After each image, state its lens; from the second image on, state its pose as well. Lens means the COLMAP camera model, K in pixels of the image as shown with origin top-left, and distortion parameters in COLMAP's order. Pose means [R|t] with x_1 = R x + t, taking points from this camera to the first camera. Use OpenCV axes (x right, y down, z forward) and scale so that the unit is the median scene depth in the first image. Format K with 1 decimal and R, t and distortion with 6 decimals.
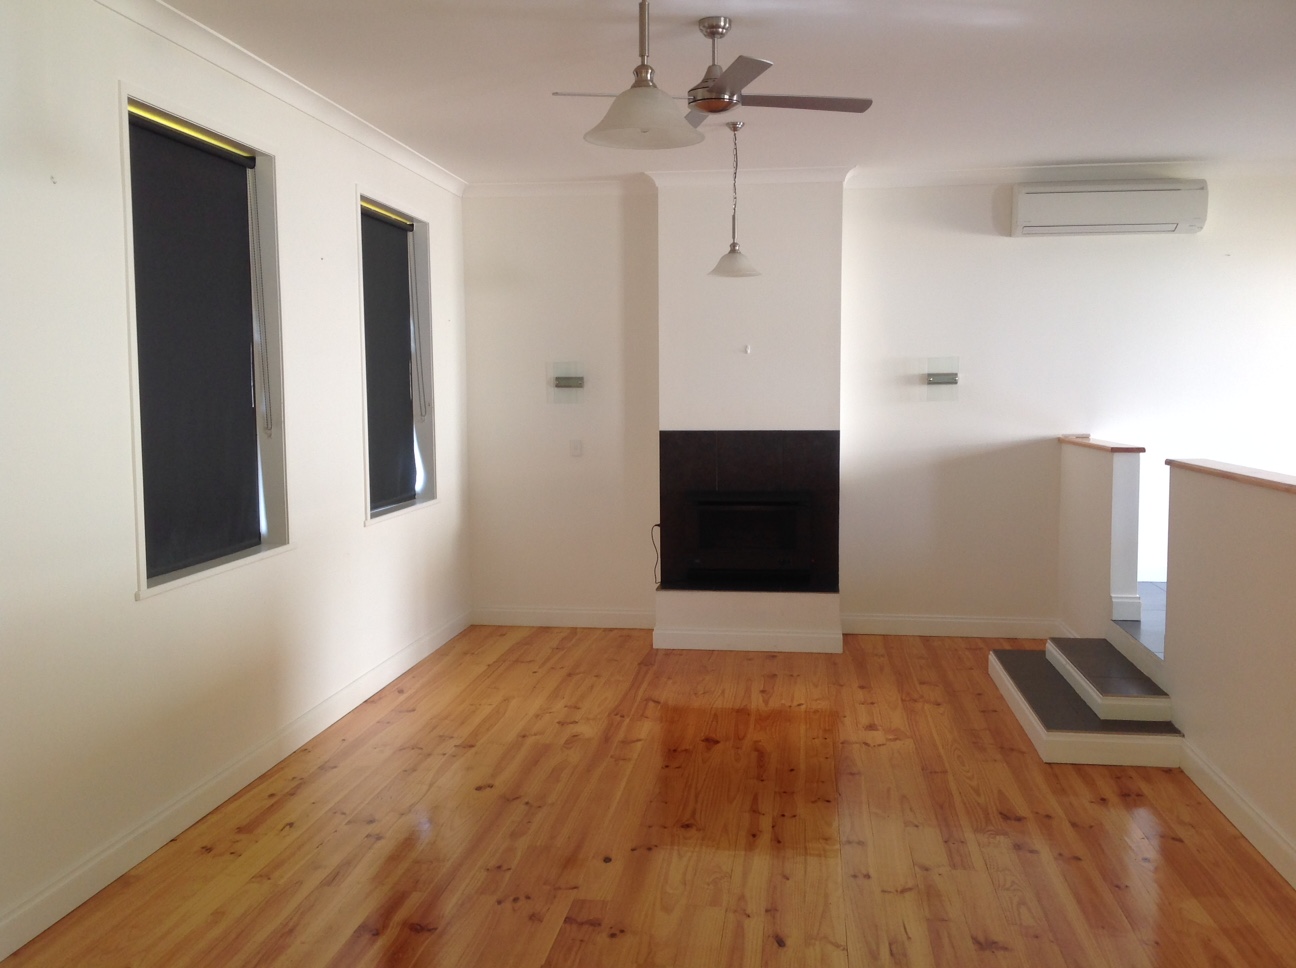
lens RADIAL K [[1216.3, 0, 640.9], [0, 1216.3, 484.4], [0, 0, 1]] dist [0.080398, 0.000000]
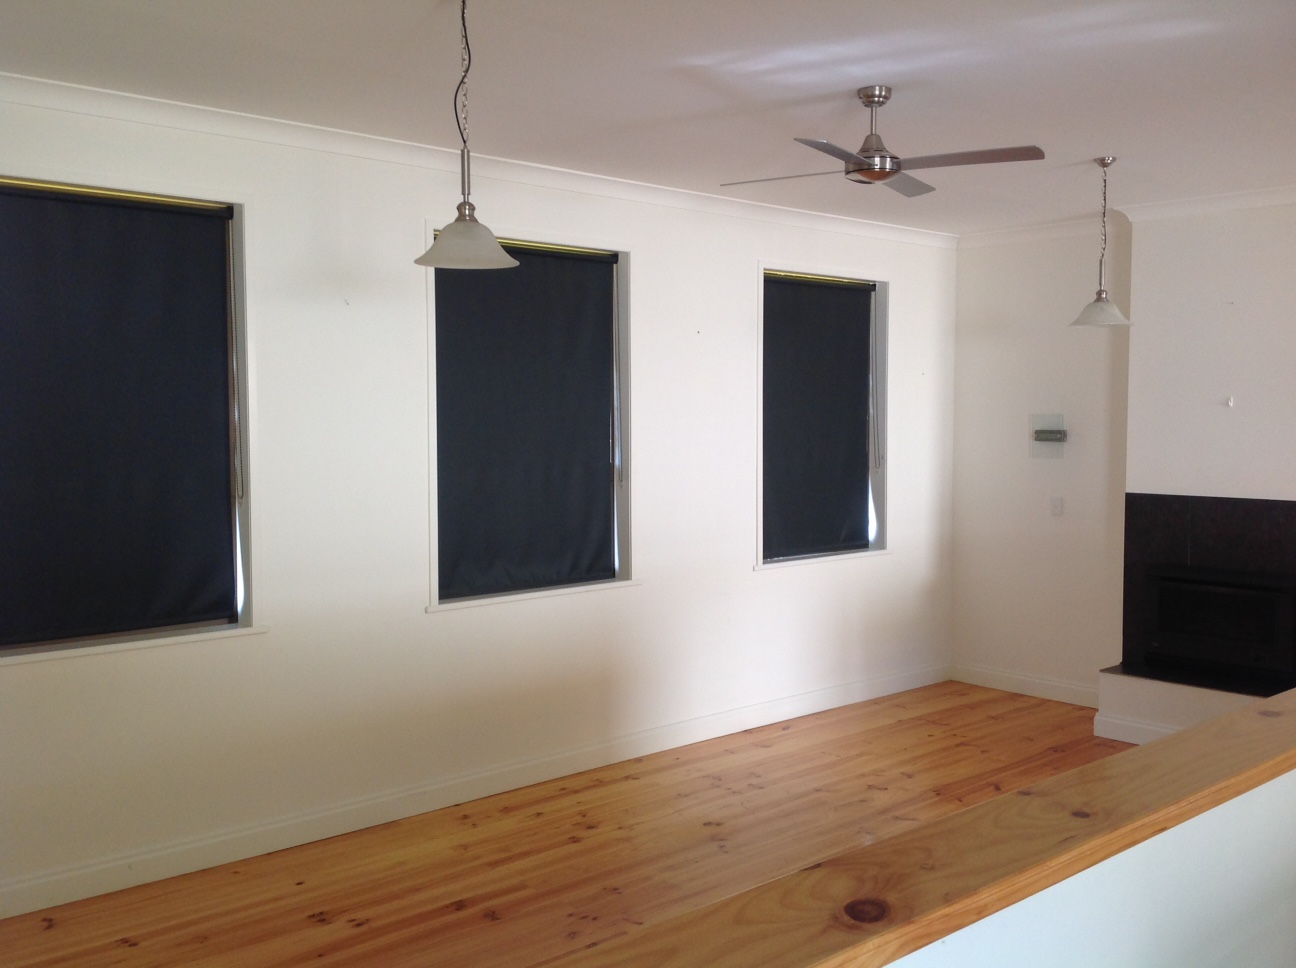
lens RADIAL K [[1216.3, 0, 637.8], [0, 1216.3, 481.1], [0, 0, 1]] dist [0.080398, 0.000000]
pose [[0.766339, 0.039852, -0.641199, 0.434580], [-0.055987, 0.998420, -0.004860, -0.038449], [0.639992, 0.039623, 0.767360, 0.107029]]
